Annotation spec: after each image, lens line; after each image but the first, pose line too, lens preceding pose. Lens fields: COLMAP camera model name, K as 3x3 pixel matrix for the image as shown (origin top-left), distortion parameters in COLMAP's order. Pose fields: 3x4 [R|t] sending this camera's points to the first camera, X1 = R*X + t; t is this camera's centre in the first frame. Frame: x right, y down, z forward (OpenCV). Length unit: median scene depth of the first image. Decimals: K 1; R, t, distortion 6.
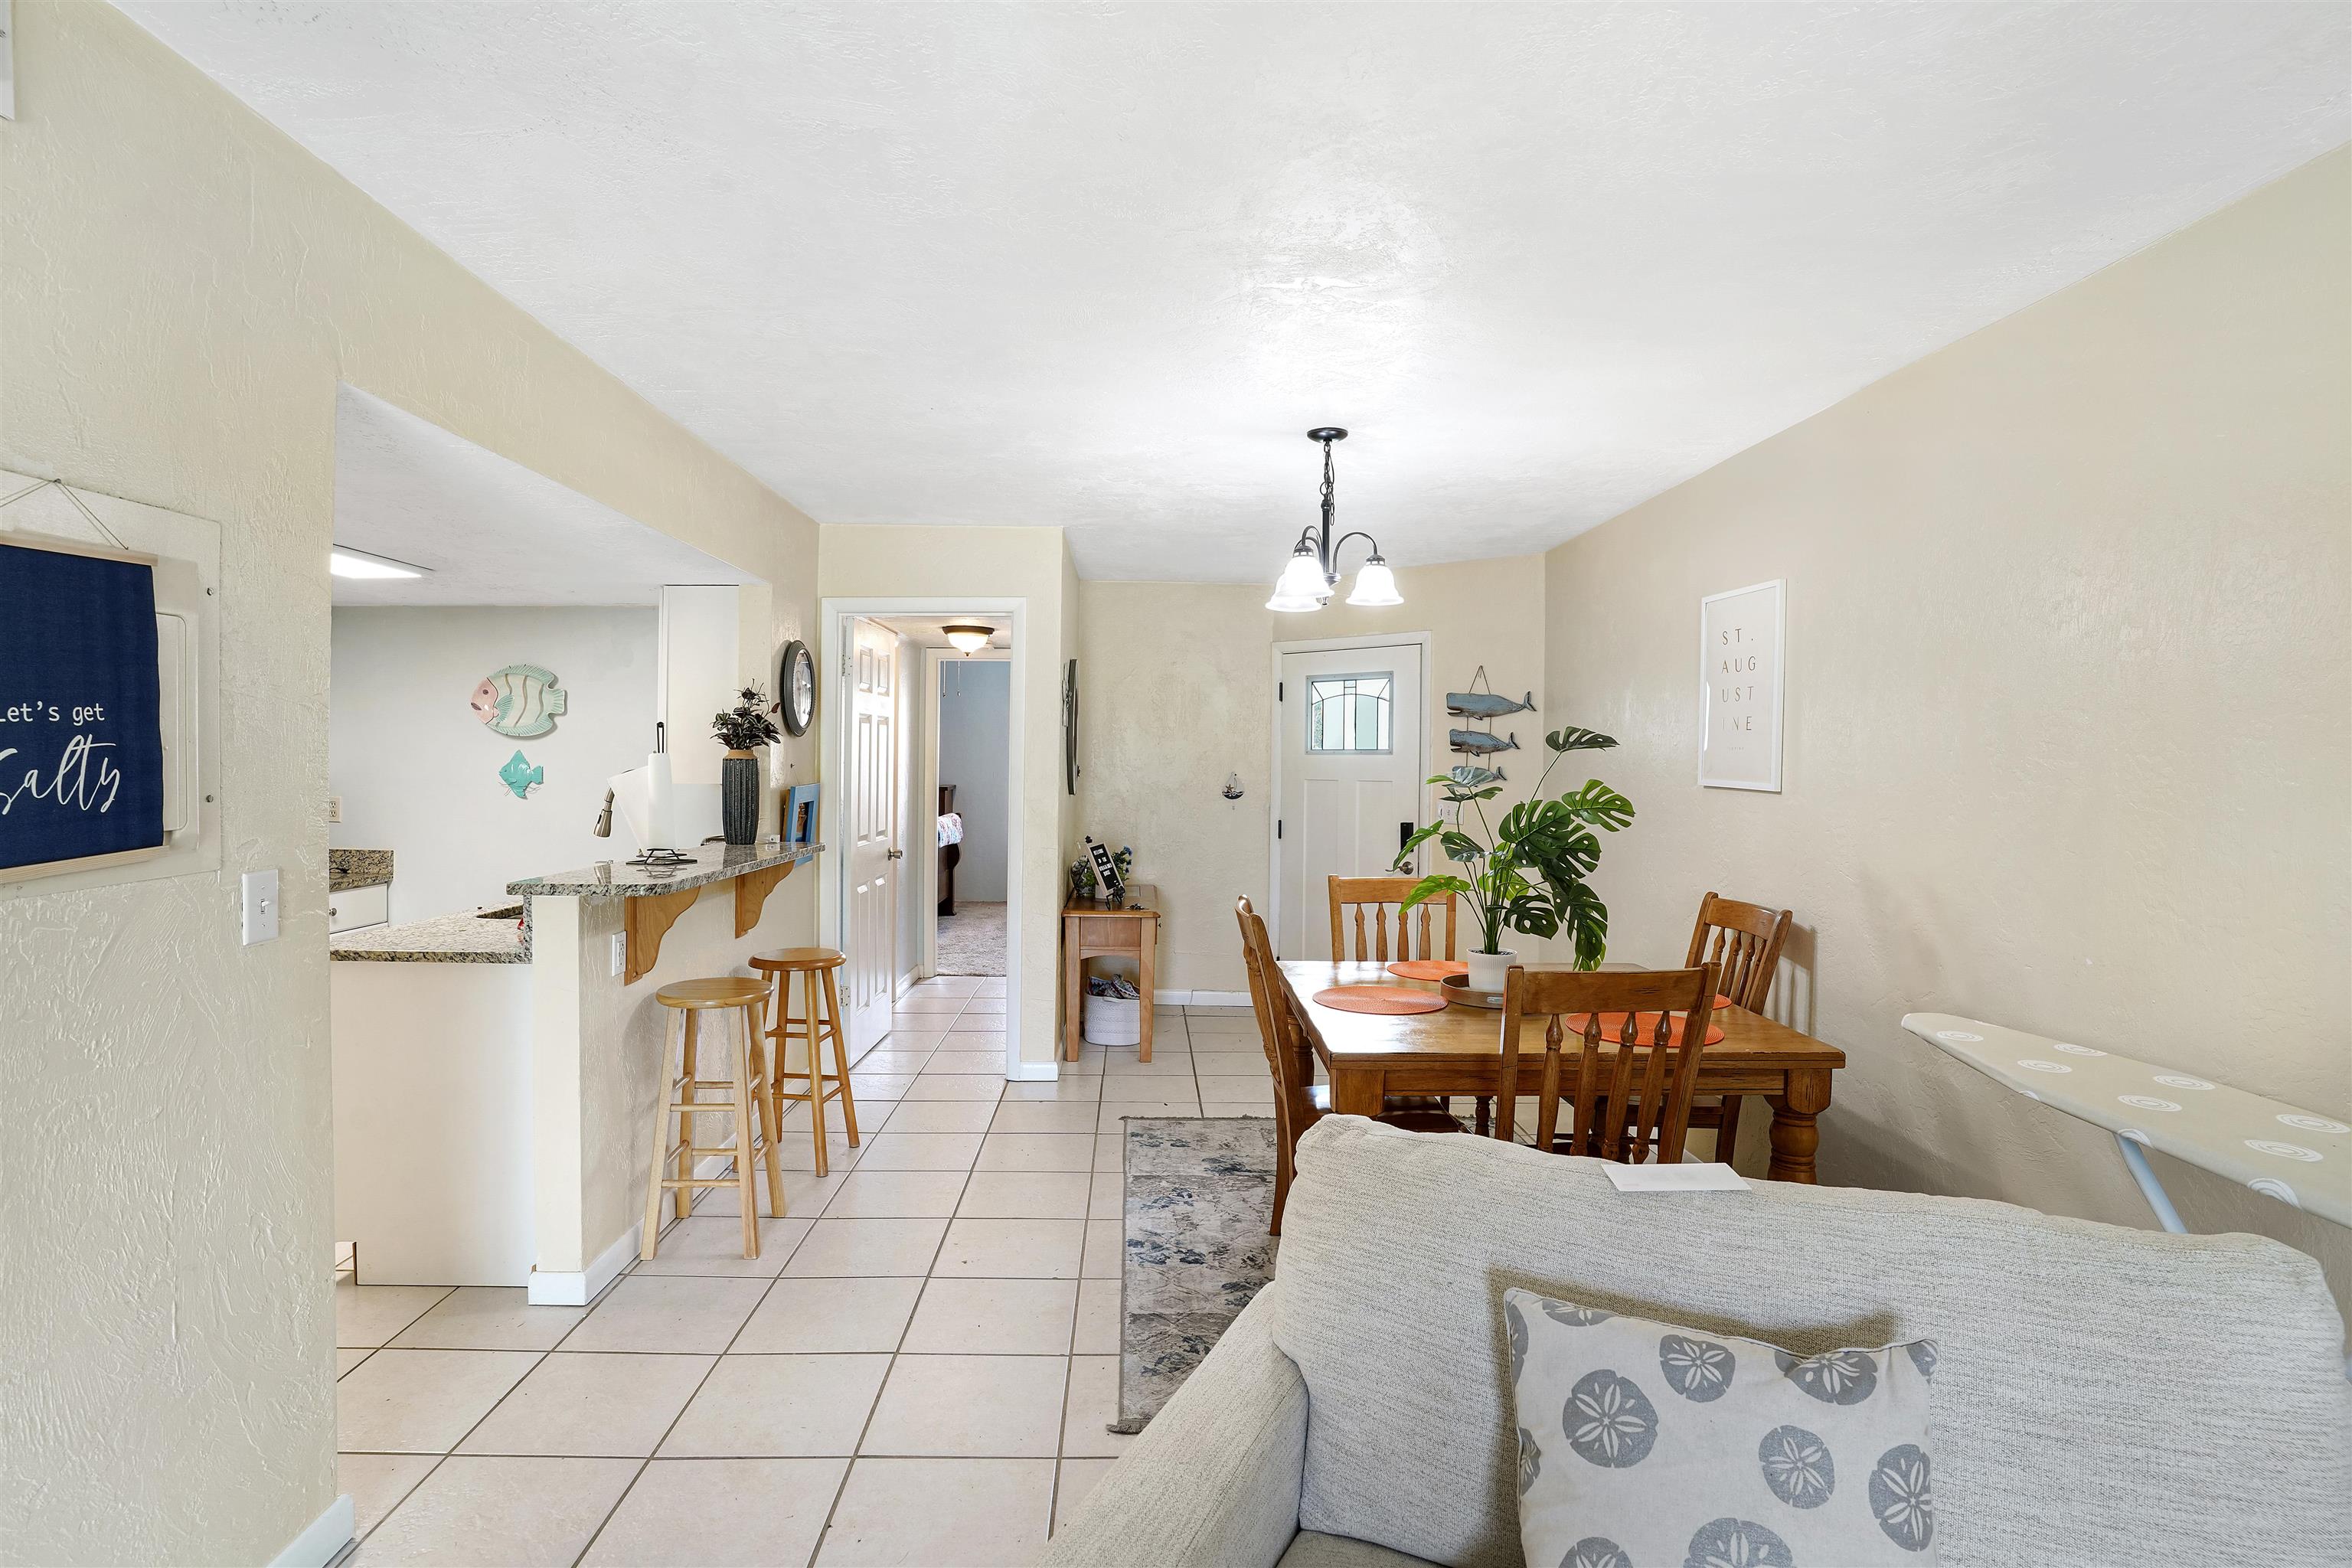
lens RADIAL K [[1188.7, 0, 1172.3], [0, 1188.7, 799.1], [0, 0, 1]] dist [0.015730, -0.000078]
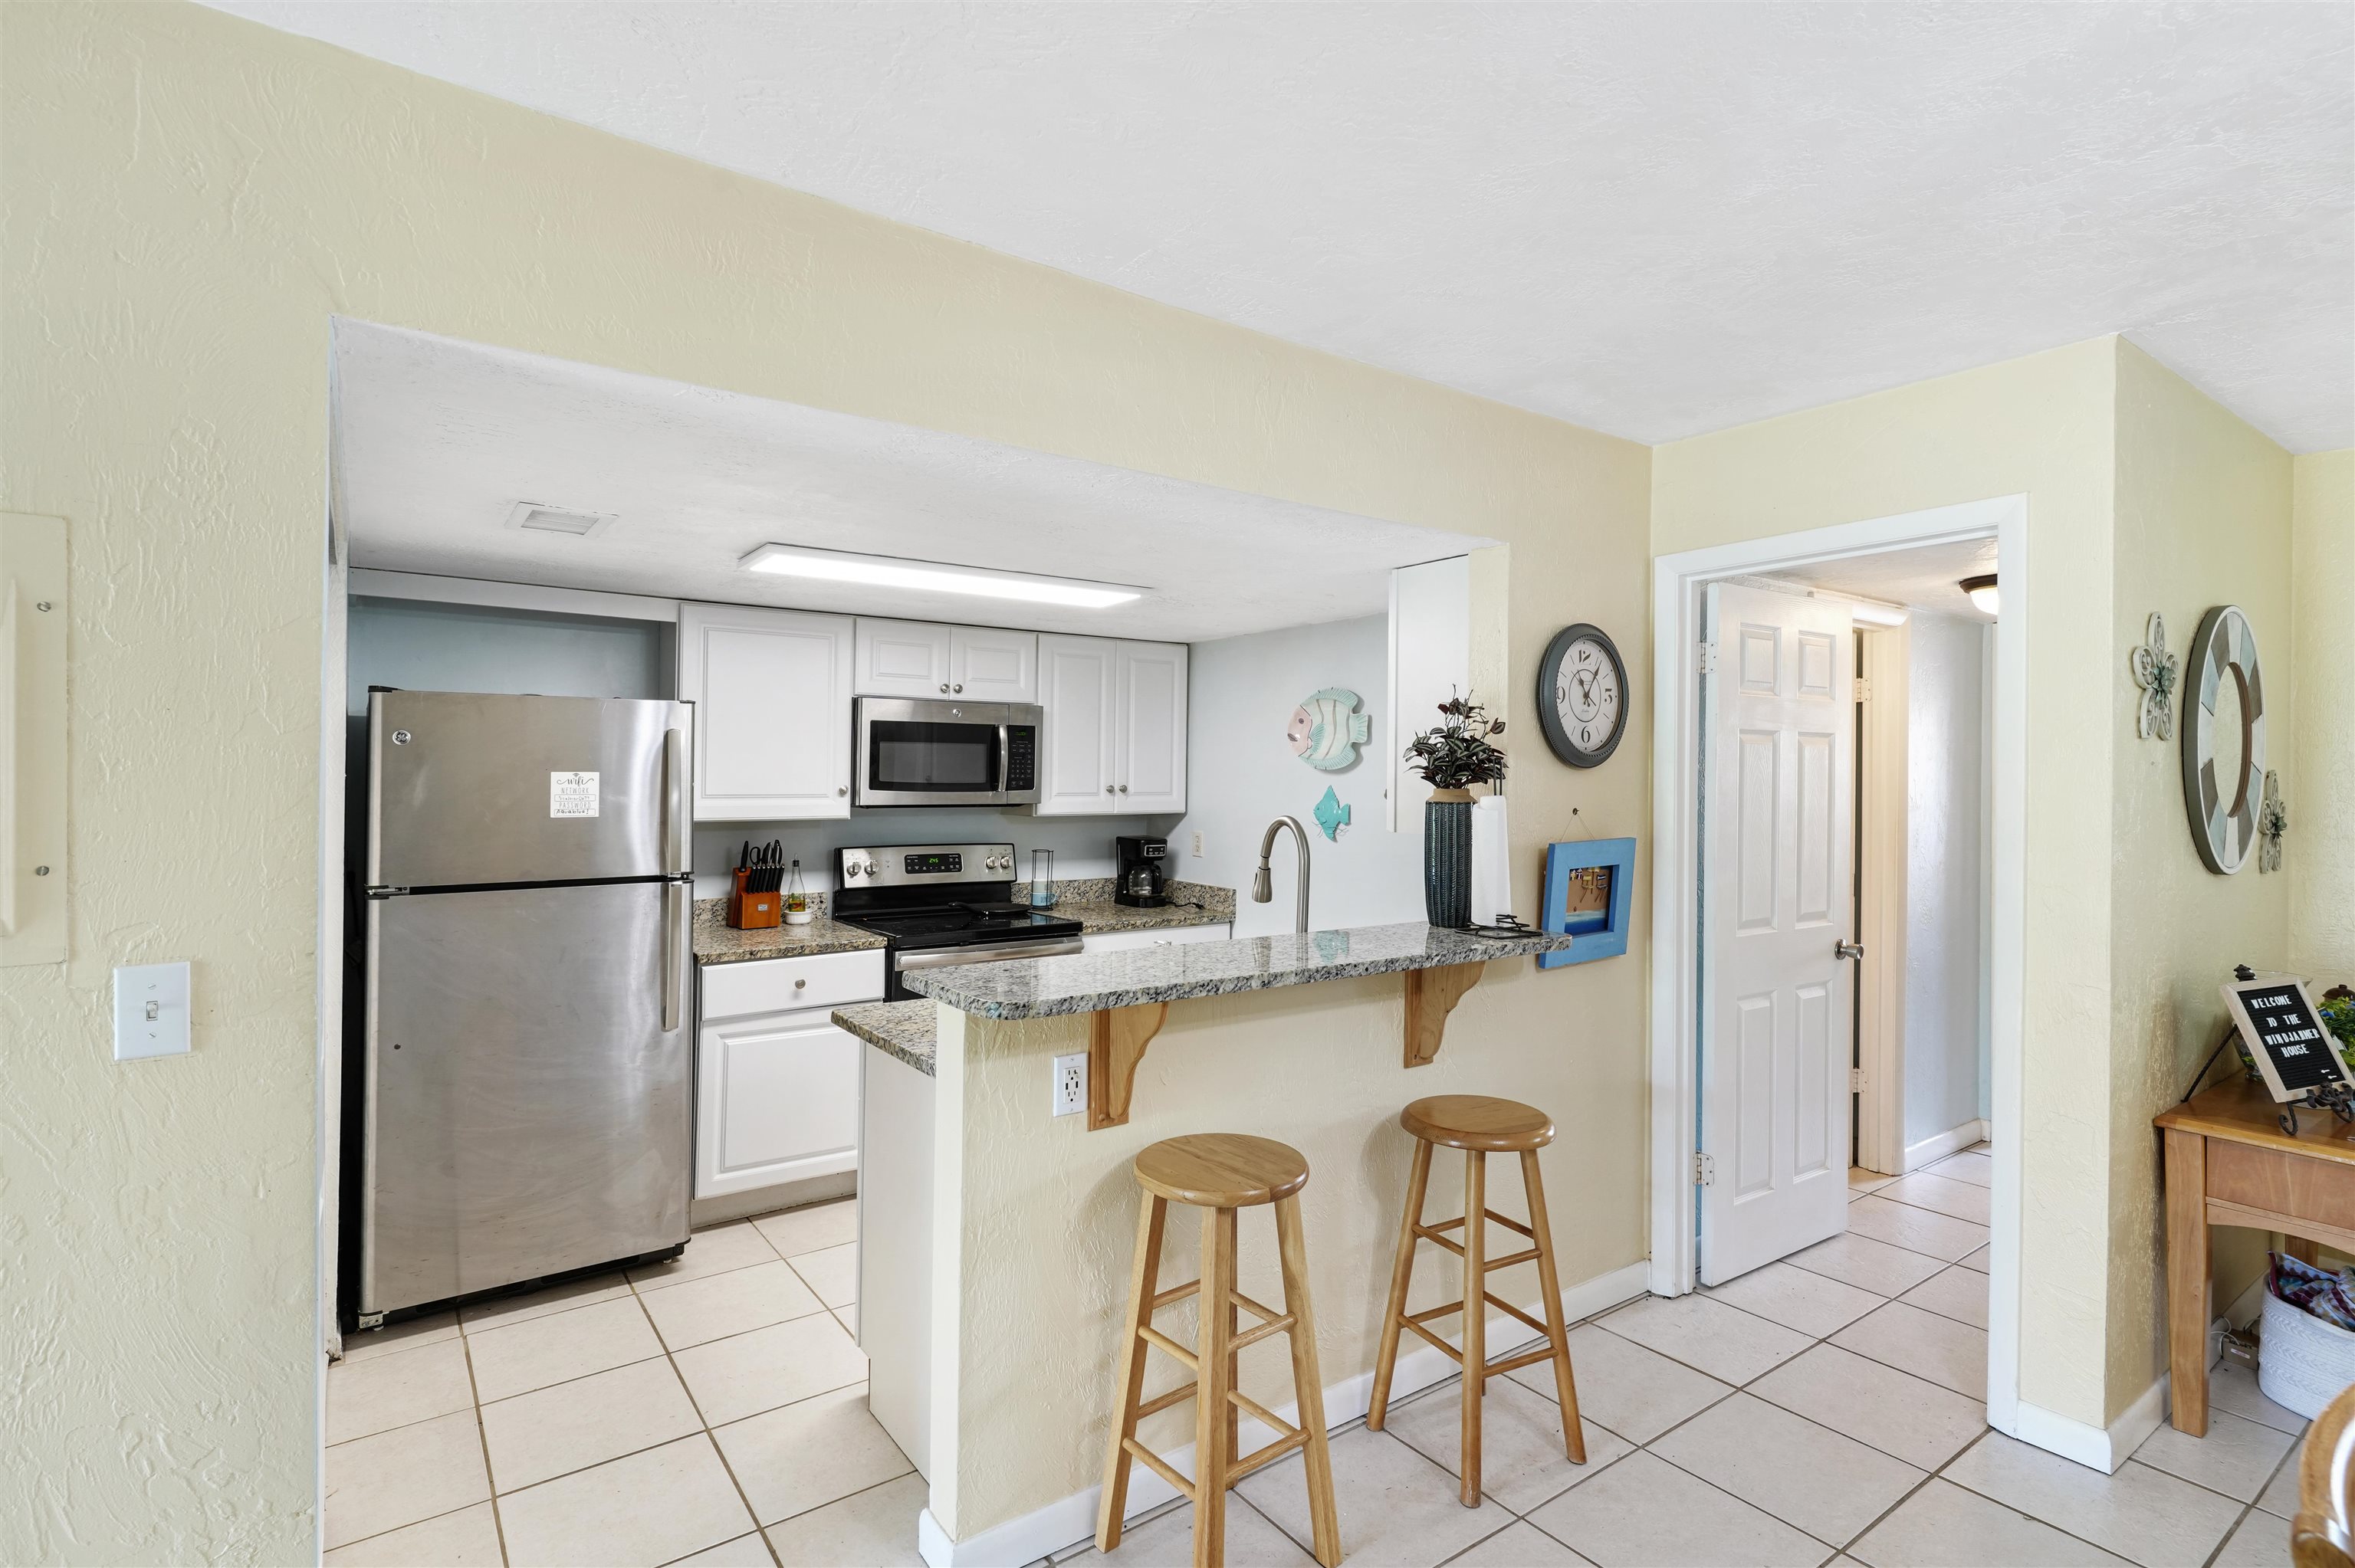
lens RADIAL K [[1190.0, 0, 1176.0], [0, 1190.0, 765.6], [0, 0, 1]] dist [0.015730, -0.000078]
pose [[0.572993, -0.009029, -0.819510, 0.096062], [-0.031278, 0.998970, -0.032875, -0.023943], [0.818963, 0.044470, 0.572120, 0.417054]]
